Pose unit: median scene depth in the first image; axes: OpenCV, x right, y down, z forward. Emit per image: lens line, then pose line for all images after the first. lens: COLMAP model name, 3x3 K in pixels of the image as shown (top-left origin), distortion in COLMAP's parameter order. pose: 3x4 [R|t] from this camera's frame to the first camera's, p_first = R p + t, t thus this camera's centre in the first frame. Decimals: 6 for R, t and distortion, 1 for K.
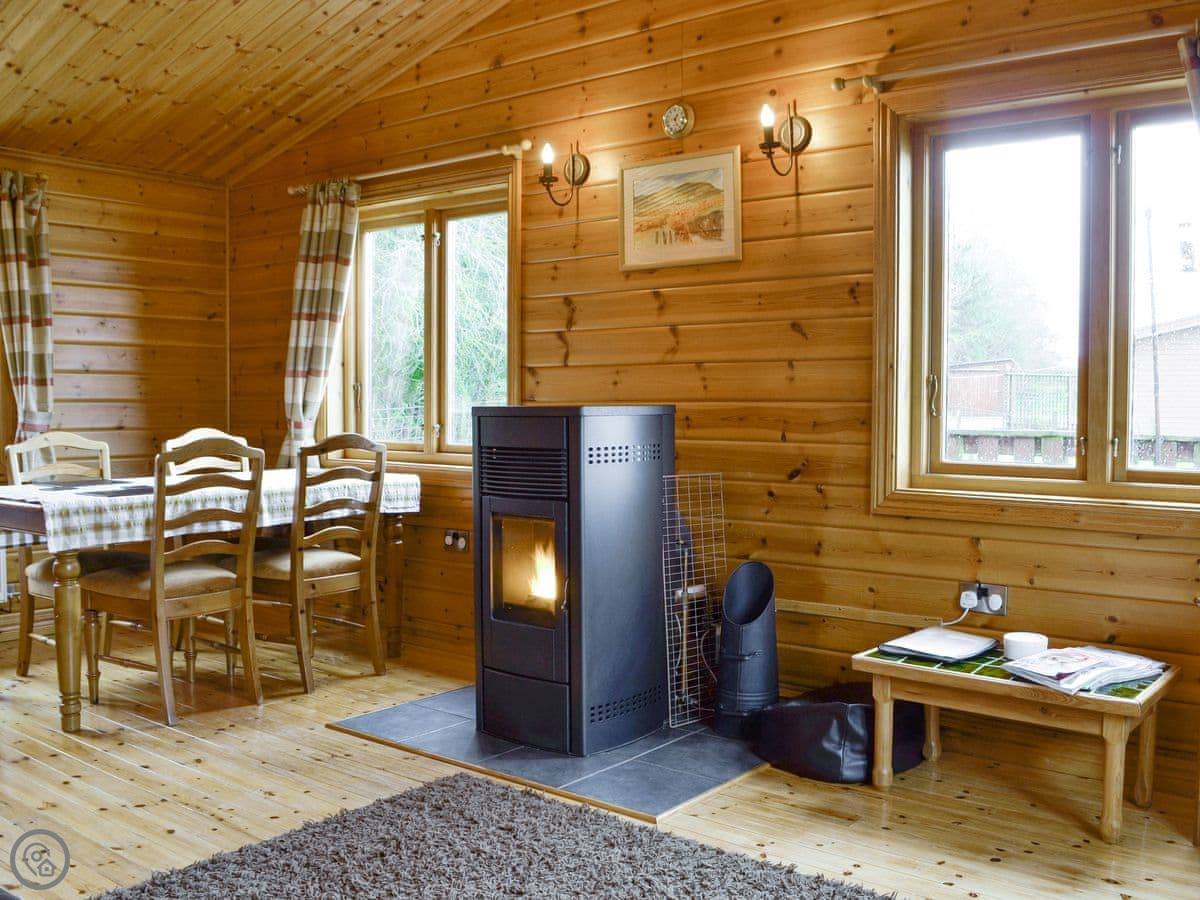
lens RADIAL K [[1087.8, 0, 600.0], [0, 1087.8, 450.0], [0, 0, 1]] dist [-0.006169, -0.006614]
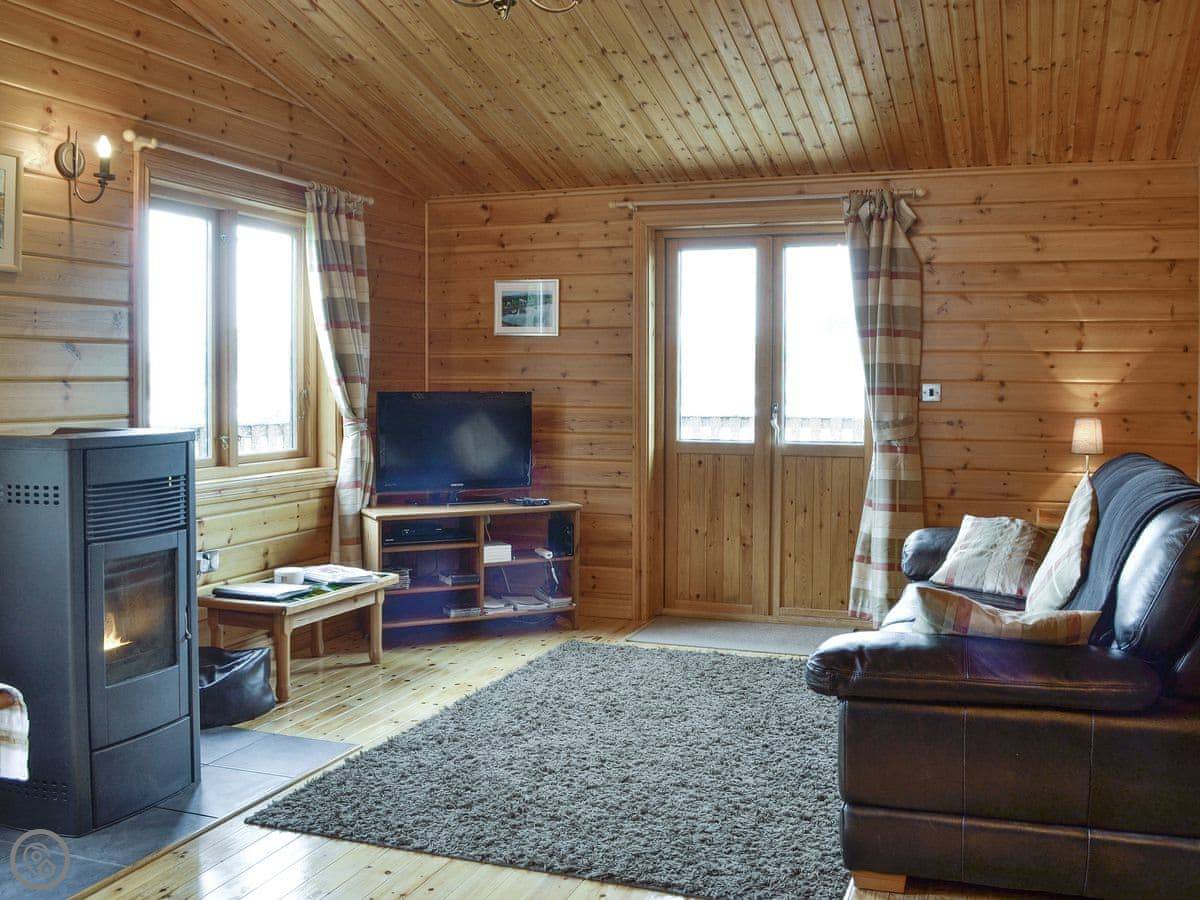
lens RADIAL K [[1087.8, 0, 600.0], [0, 1087.8, 450.0], [0, 0, 1]] dist [-0.006169, -0.006614]
pose [[-0.242026, -0.079314, 0.967022, -1.023950], [0.029006, 0.995616, 0.088919, -0.101840], [-0.969836, 0.049570, -0.238665, 0.831096]]
